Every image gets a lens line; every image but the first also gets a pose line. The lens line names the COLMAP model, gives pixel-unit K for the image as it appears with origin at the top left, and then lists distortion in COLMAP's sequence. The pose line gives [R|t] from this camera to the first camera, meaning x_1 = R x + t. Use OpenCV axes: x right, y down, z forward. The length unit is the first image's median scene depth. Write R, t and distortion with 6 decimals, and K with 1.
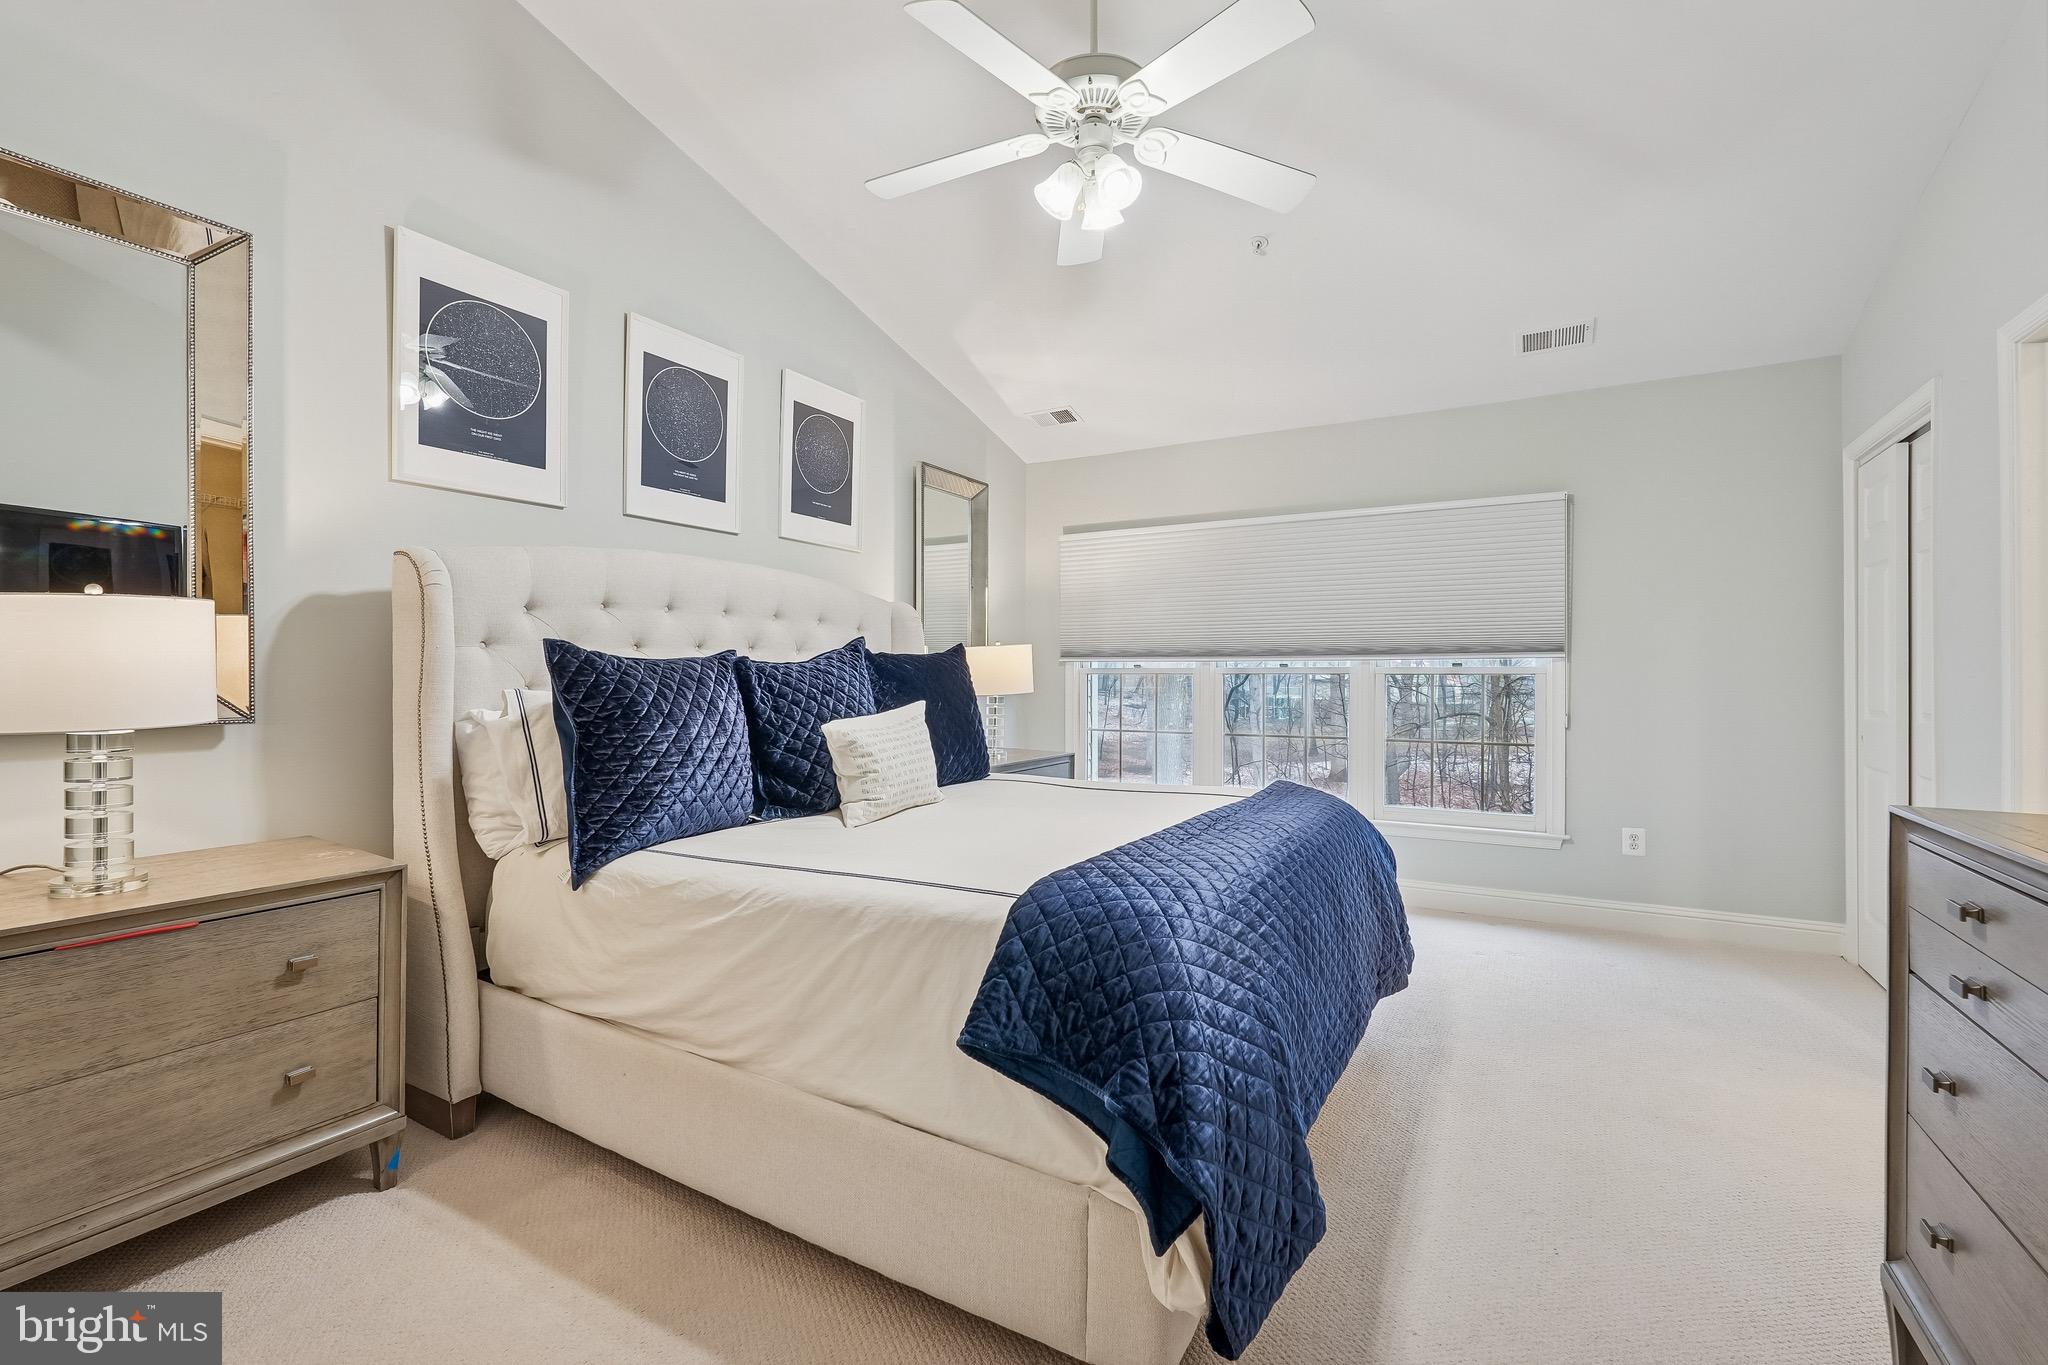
lens RADIAL K [[913.3, 0, 1030.2], [0, 913.3, 671.2], [0, 0, 1]] dist [-0.014066, 0.000586]
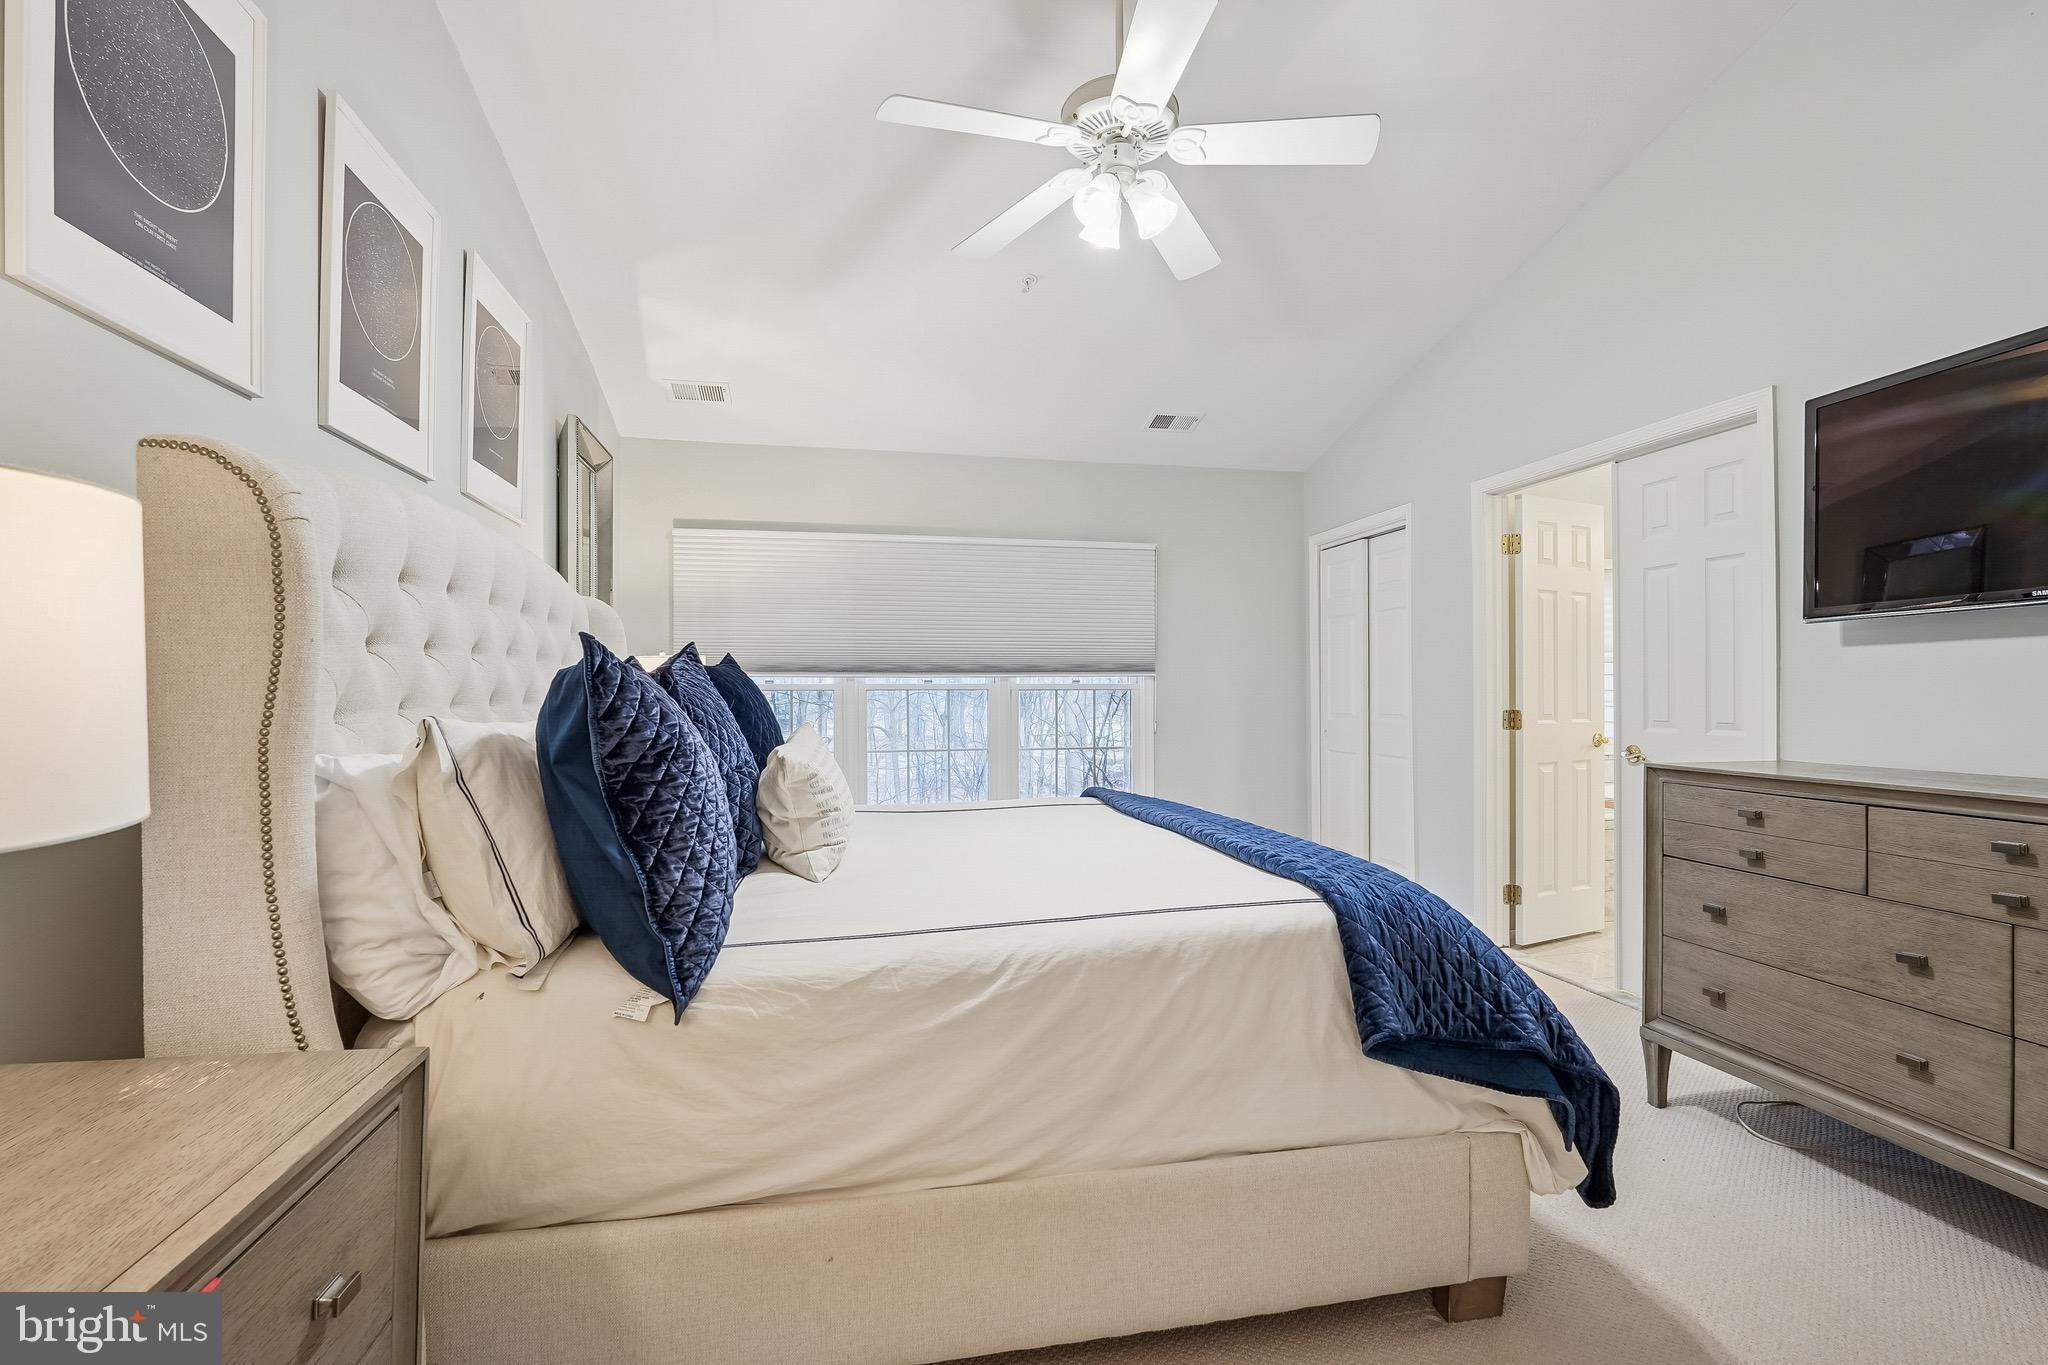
lens RADIAL K [[913.3, 0, 1039.8], [0, 913.3, 697.5], [0, 0, 1]] dist [-0.014066, 0.000586]
pose [[0.731944, -0.007294, 0.681326, -0.584485], [0.000241, 0.999945, 0.010446, 0.001341], [-0.681365, -0.007481, 0.731906, 0.274733]]
